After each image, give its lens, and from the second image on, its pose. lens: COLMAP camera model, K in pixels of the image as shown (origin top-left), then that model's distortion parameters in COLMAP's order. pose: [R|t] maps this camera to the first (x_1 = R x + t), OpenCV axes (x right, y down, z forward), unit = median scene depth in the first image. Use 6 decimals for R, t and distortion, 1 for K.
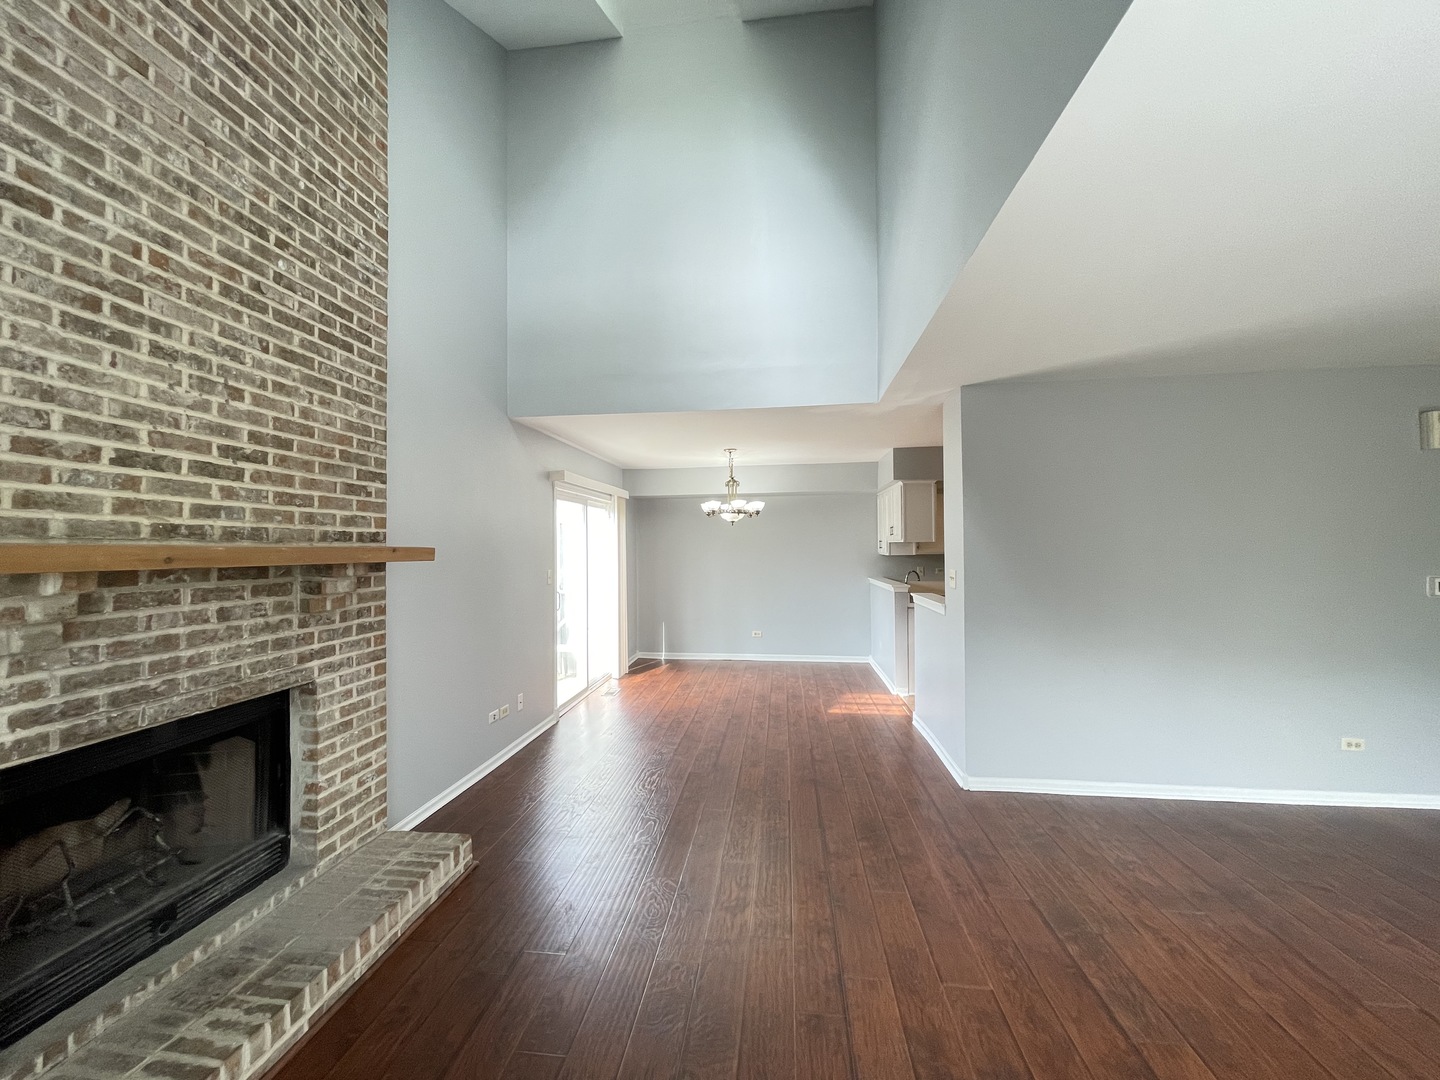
lens RADIAL K [[577.6, 0, 712.9], [0, 577.6, 538.4], [0, 0, 1]] dist [-0.002592, 0.000857]
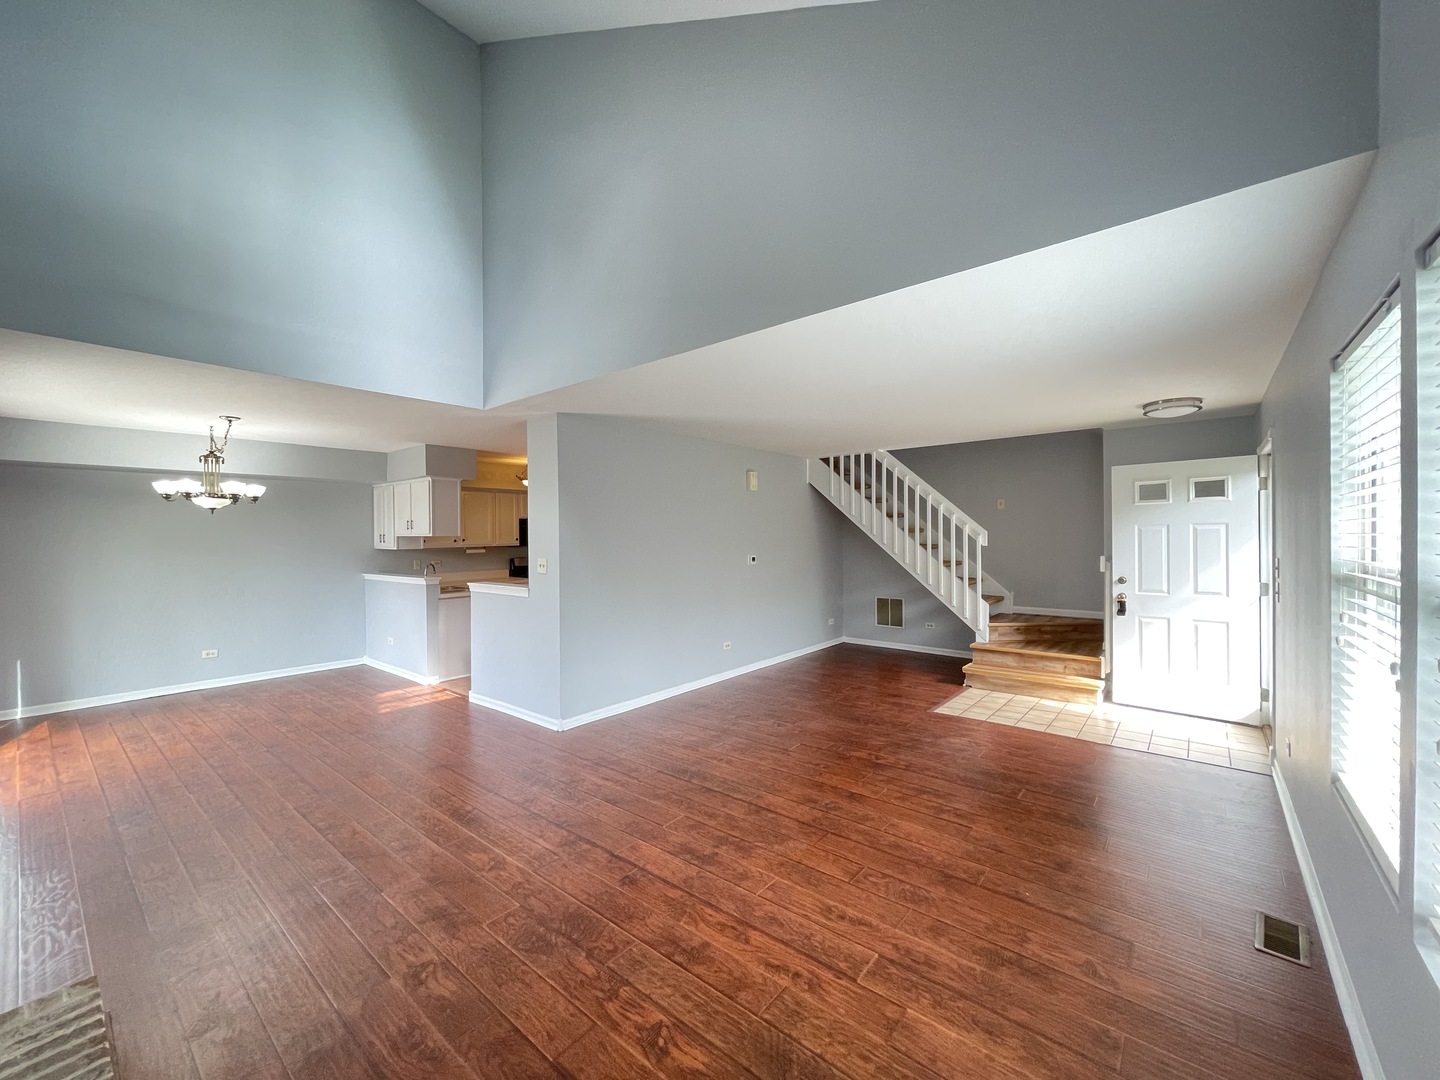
lens RADIAL K [[577.6, 0, 708.1], [0, 577.6, 540.1], [0, 0, 1]] dist [-0.002592, 0.000857]
pose [[0.543665, -0.002447, 0.839299, -0.675106], [-0.008780, 0.999924, 0.008602, 0.001628], [-0.839257, -0.012045, 0.543602, 0.065524]]
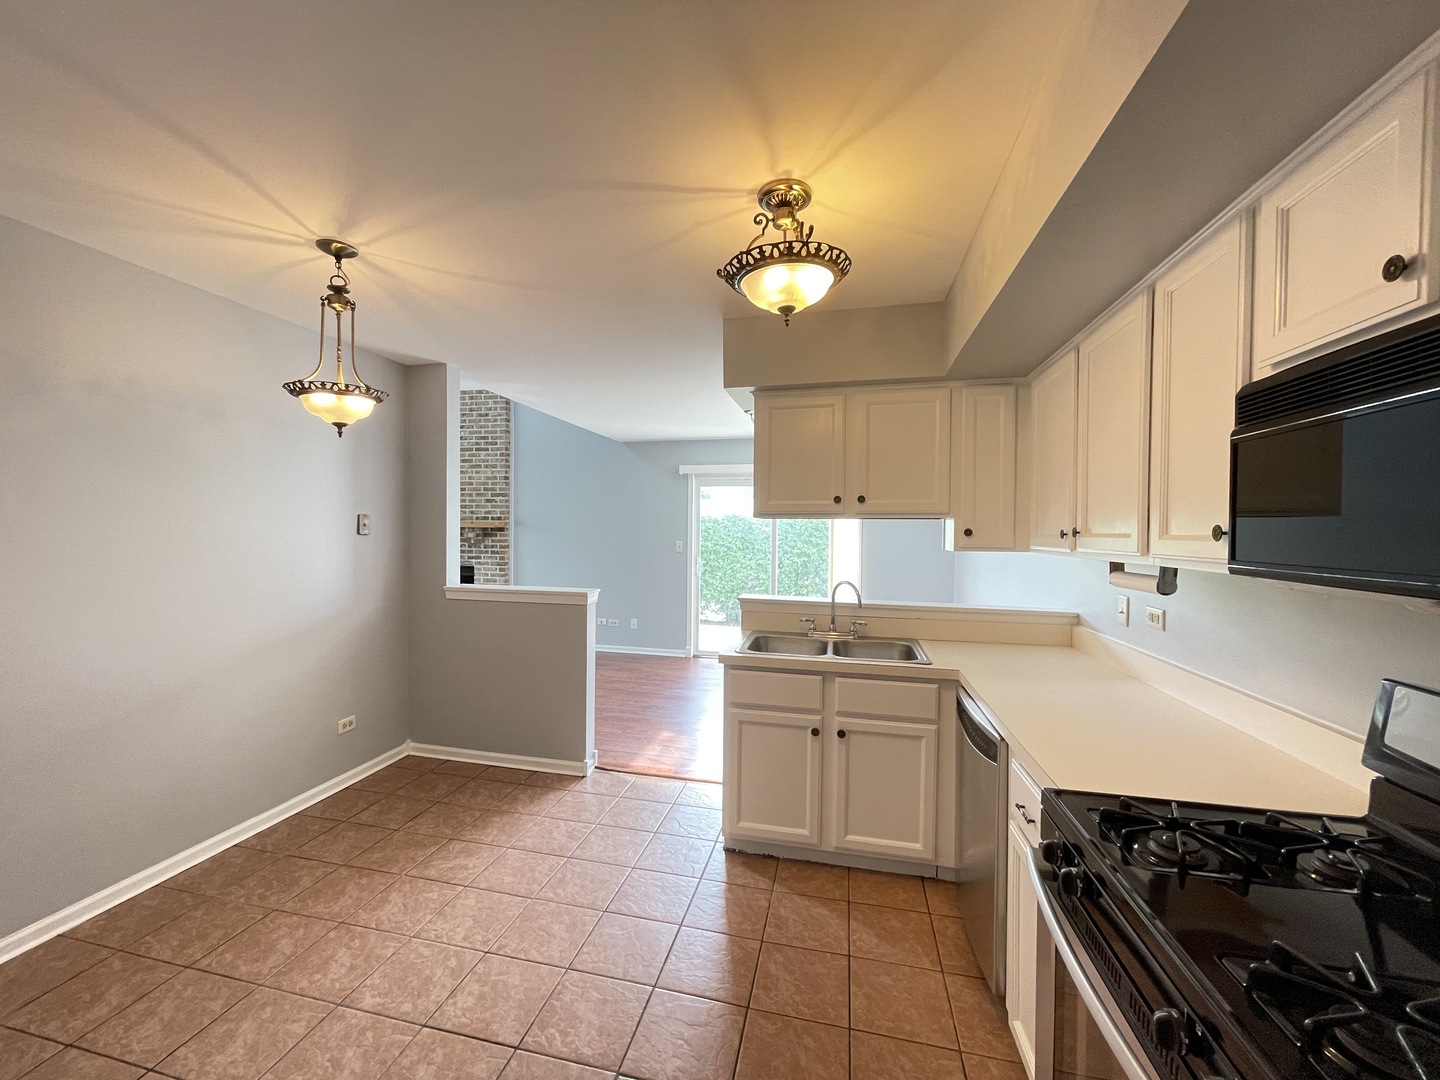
lens RADIAL K [[577.6, 0, 715.0], [0, 577.6, 541.5], [0, 0, 1]] dist [-0.002592, 0.000857]
pose [[-0.096439, 0.030509, -0.994871, 2.190910], [0.002712, 0.999534, 0.030389, 0.029764], [0.995335, 0.000233, -0.096477, 2.550147]]
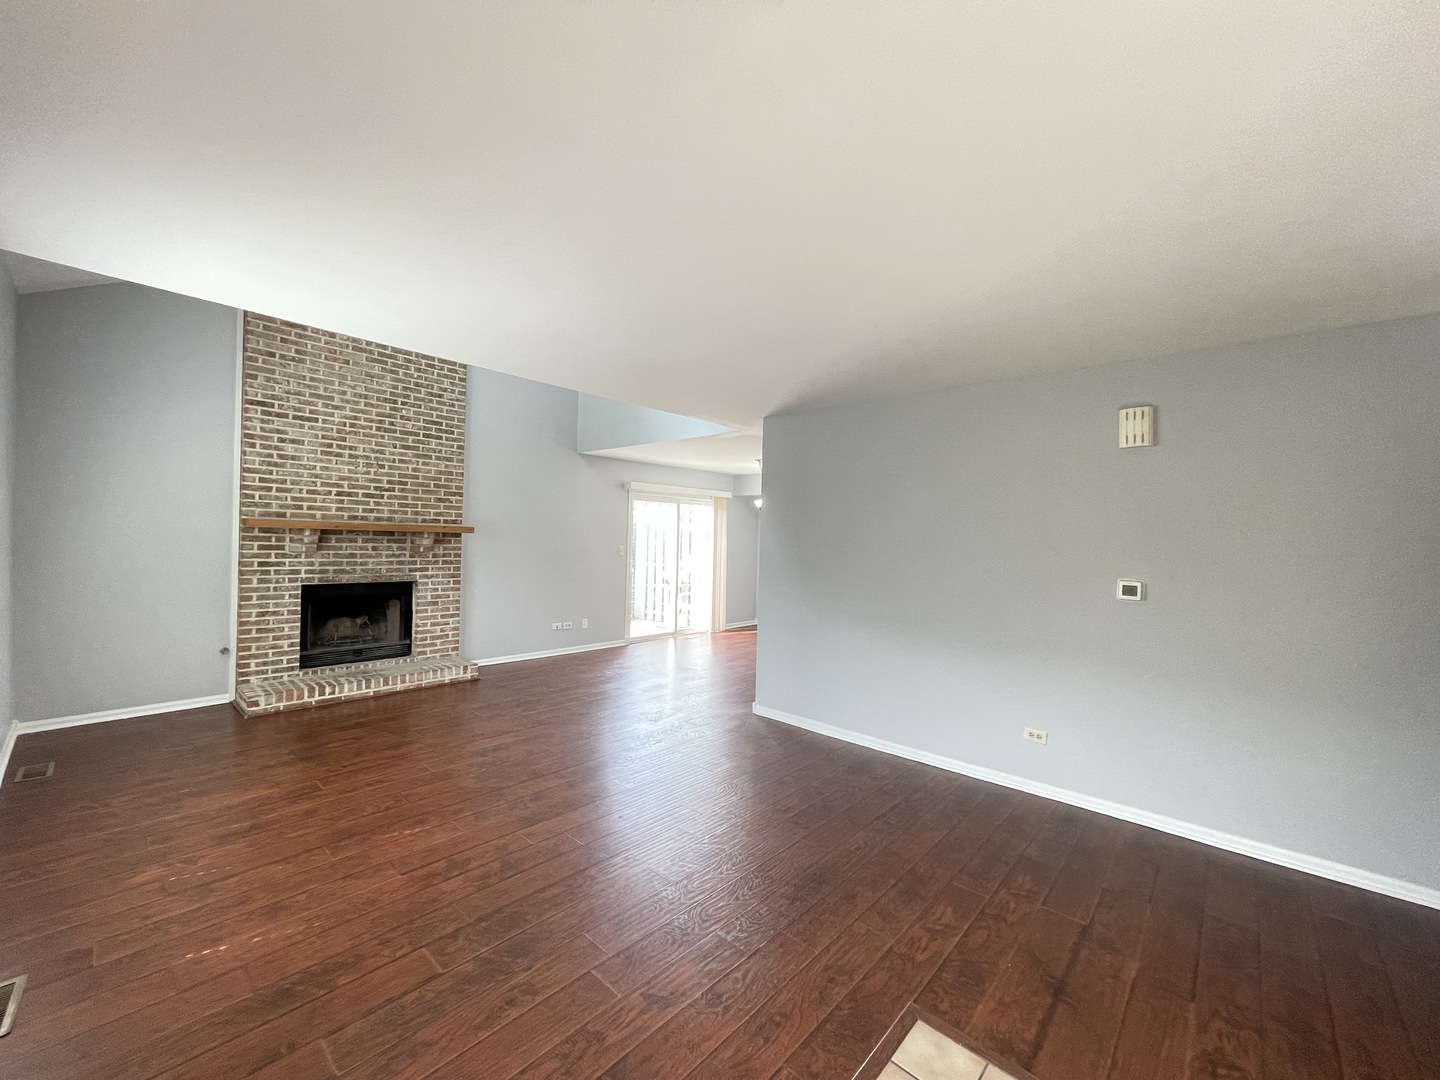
lens RADIAL K [[577.6, 0, 706.1], [0, 577.6, 536.5], [0, 0, 1]] dist [-0.002592, 0.000857]
pose [[0.813802, 0.028710, -0.580433, 1.686592], [-0.023619, 0.999588, 0.016328, -0.004664], [0.580662, 0.000422, 0.814145, -0.263032]]
